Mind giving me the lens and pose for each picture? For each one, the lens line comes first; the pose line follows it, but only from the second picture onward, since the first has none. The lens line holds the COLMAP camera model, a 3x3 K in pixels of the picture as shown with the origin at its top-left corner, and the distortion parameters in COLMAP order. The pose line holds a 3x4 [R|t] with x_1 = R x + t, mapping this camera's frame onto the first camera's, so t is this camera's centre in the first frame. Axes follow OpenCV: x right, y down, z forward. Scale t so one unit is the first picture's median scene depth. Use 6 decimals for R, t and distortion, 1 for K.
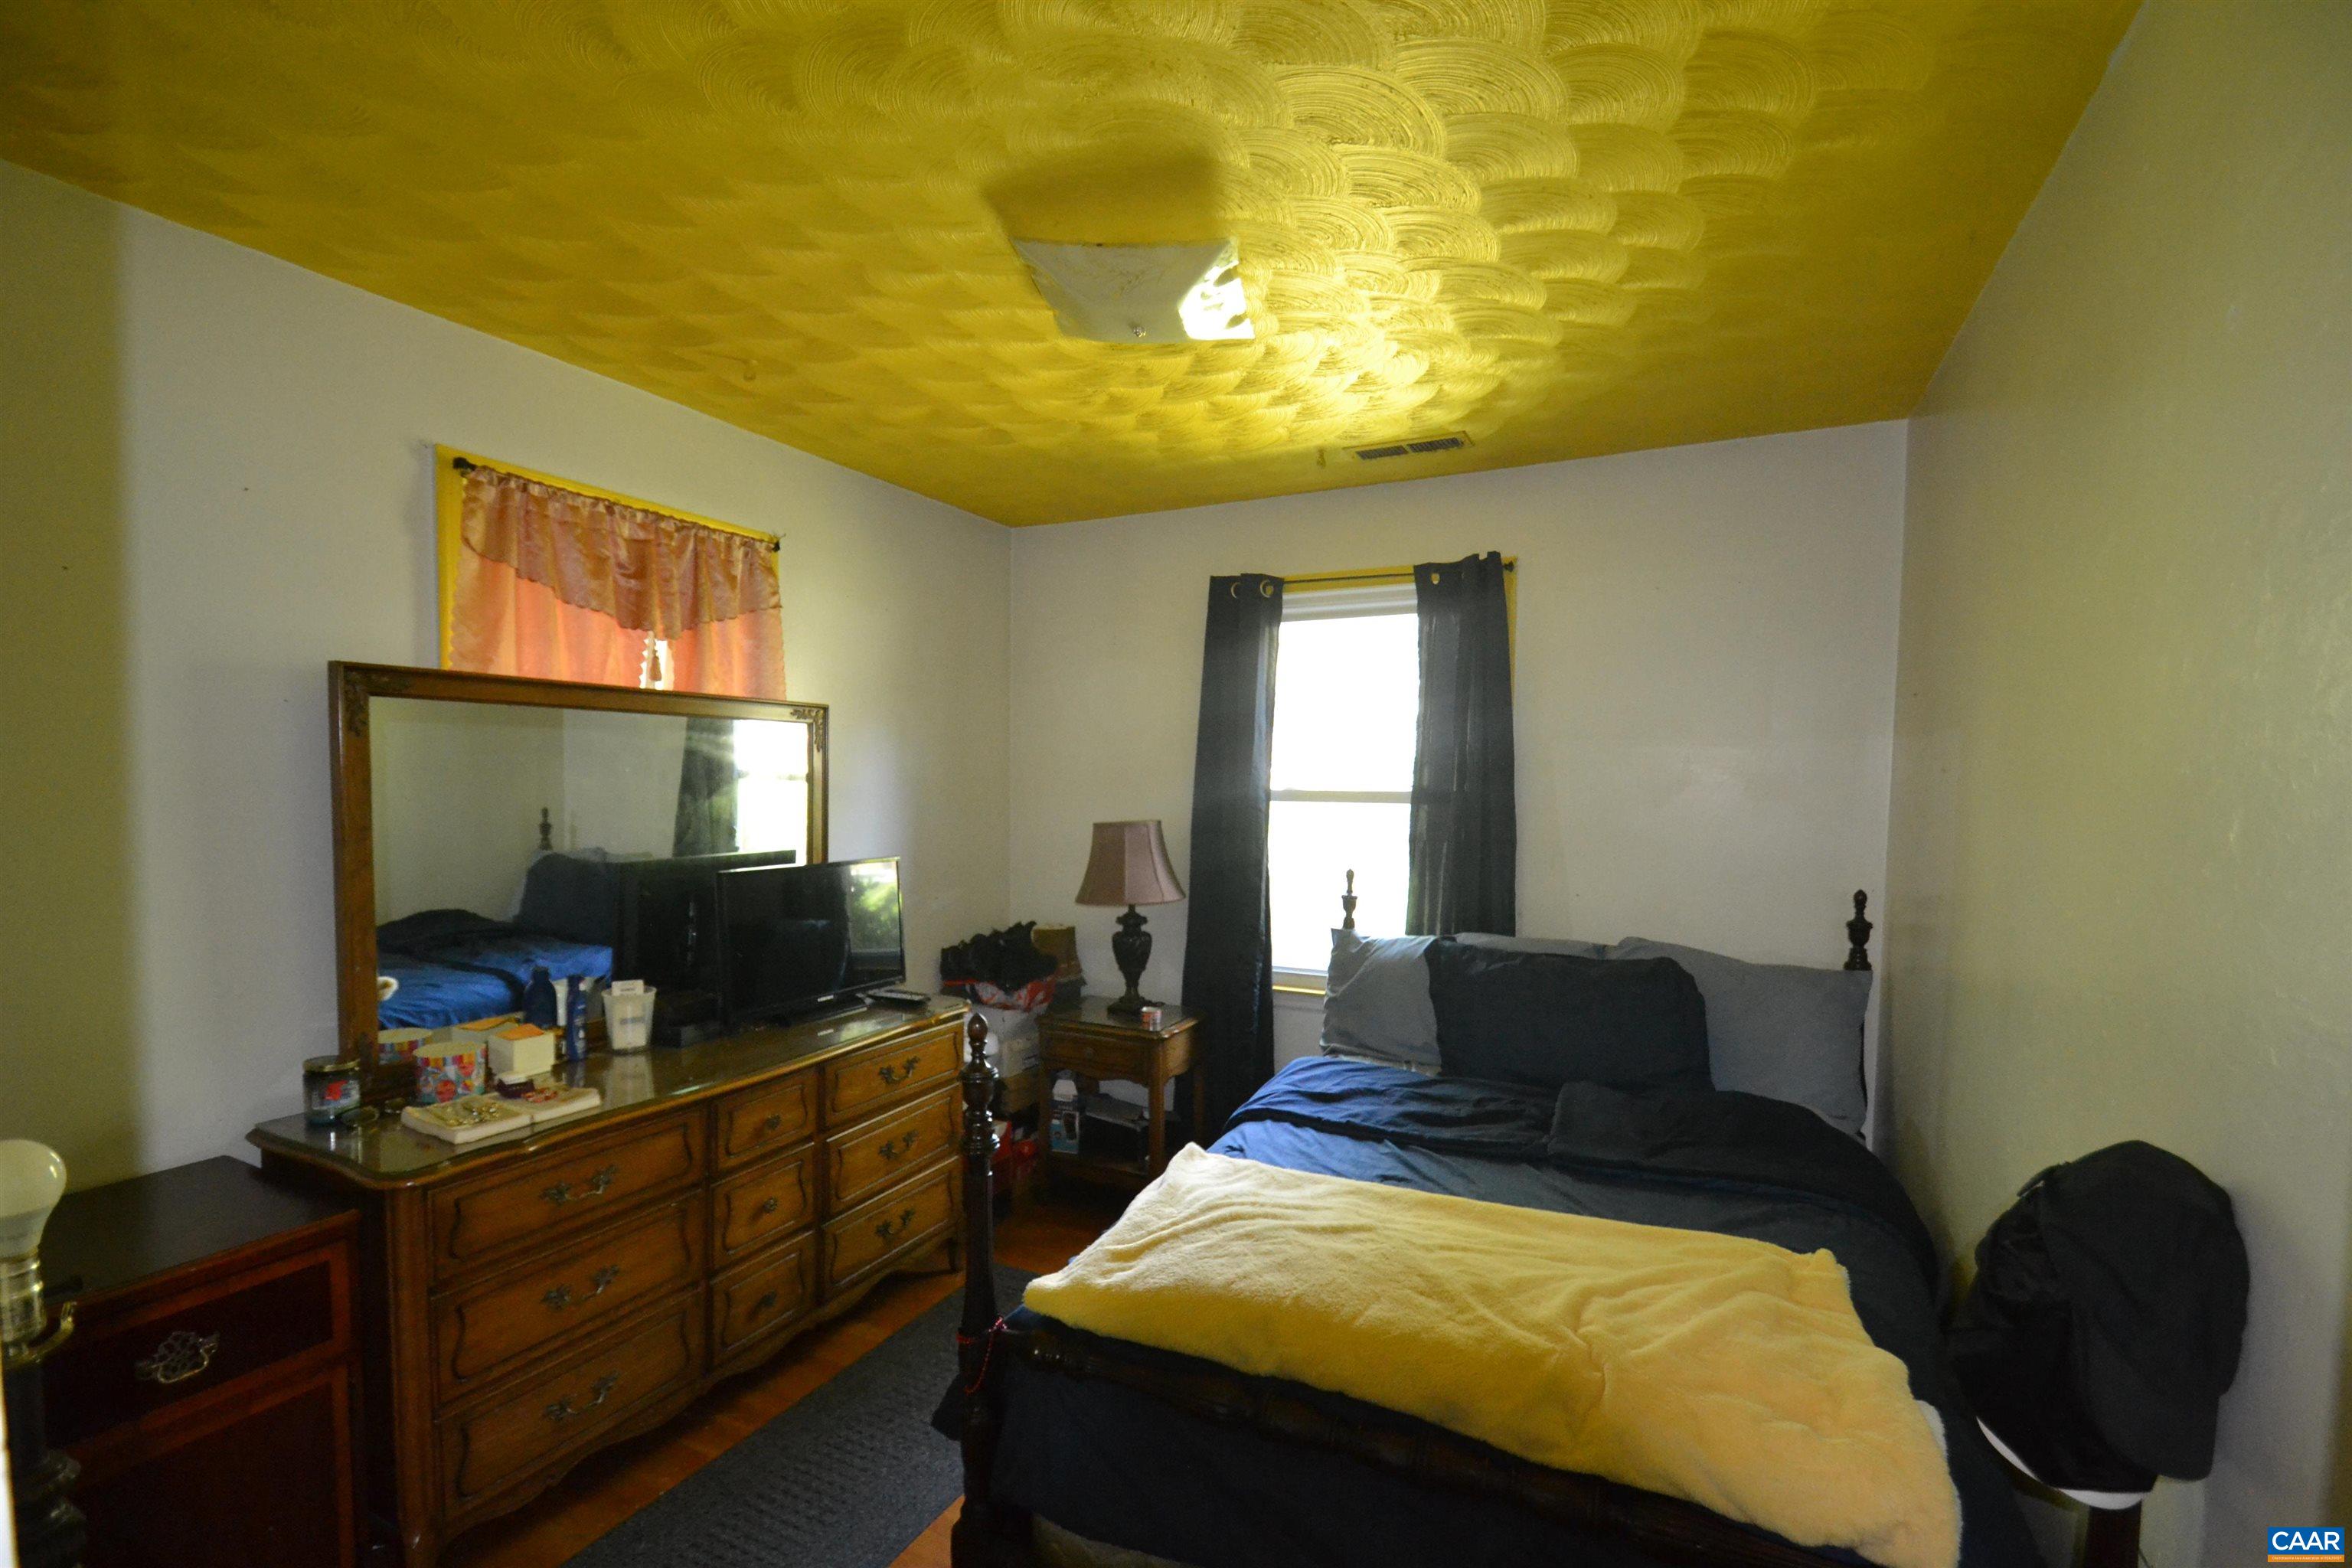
lens RADIAL K [[1048.4, 0, 1156.2], [0, 1048.4, 841.9], [0, 0, 1]] dist [0.017585, -0.020120]
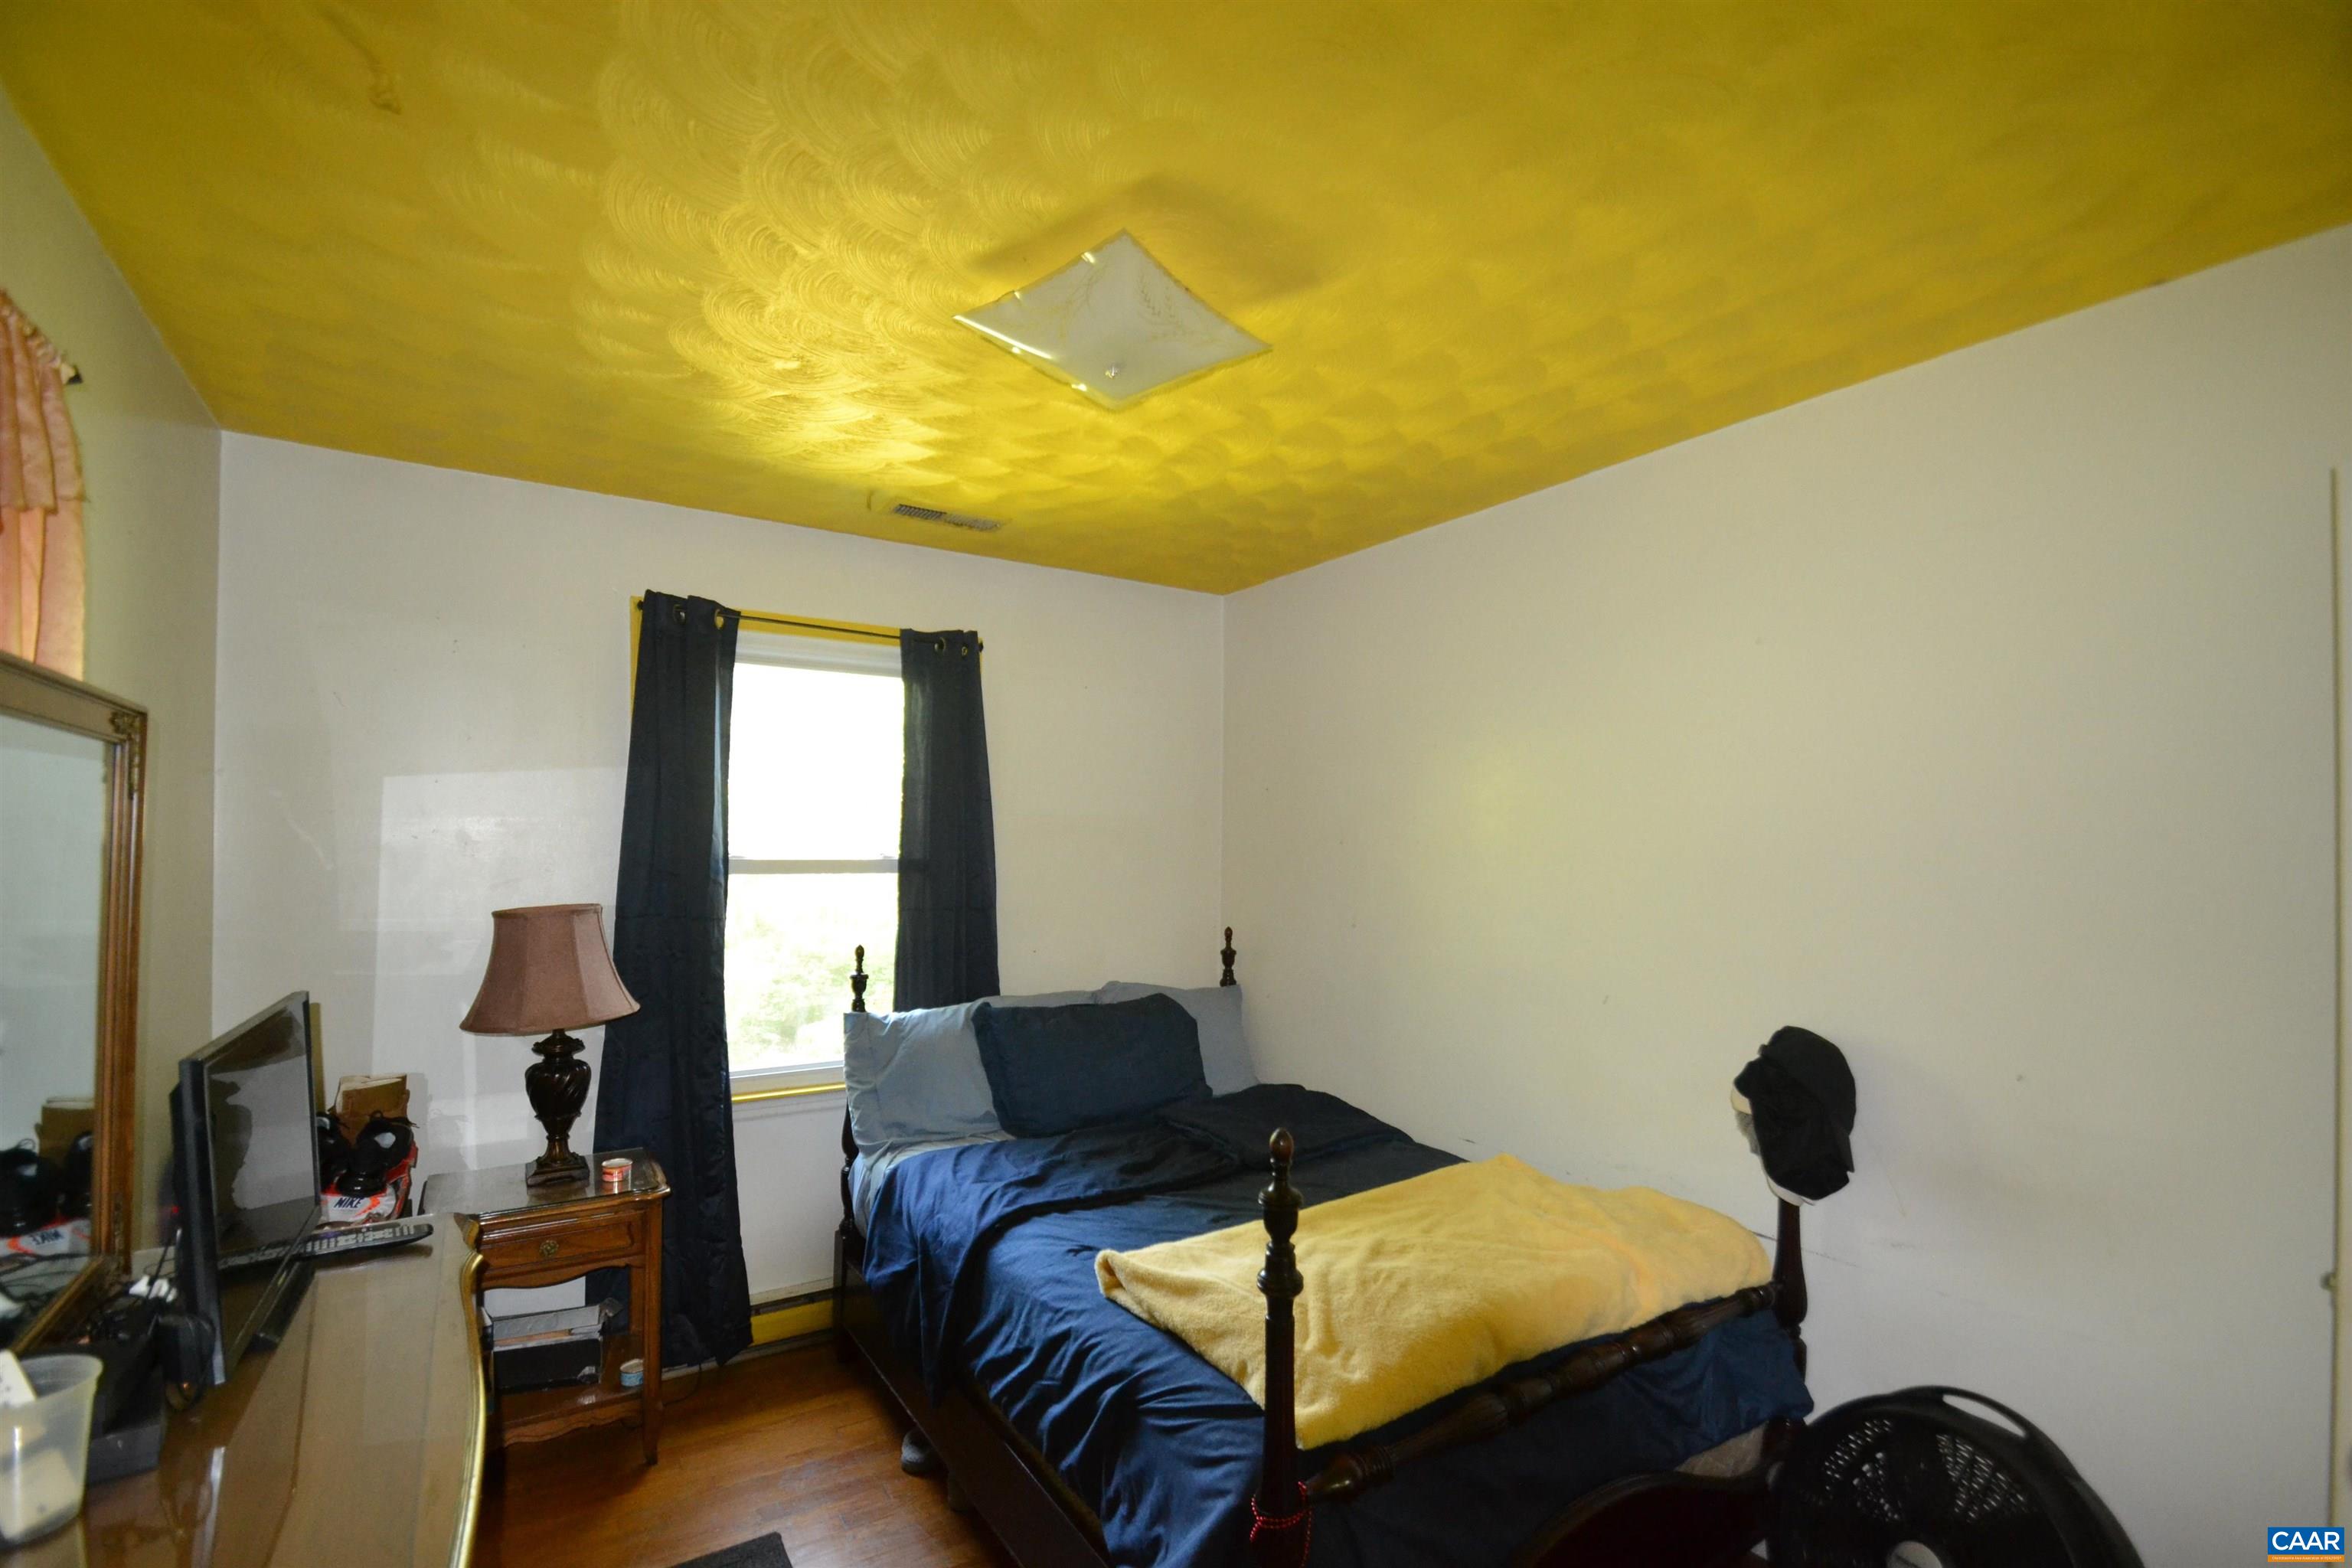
lens RADIAL K [[1048.4, 0, 1156.2], [0, 1048.4, 841.9], [0, 0, 1]] dist [0.017585, -0.020120]
pose [[0.516643, -0.000028, 0.856201, -0.476568], [0.049553, 0.998325, -0.029869, -0.024745], [-0.854766, 0.057858, 0.515778, 0.310598]]
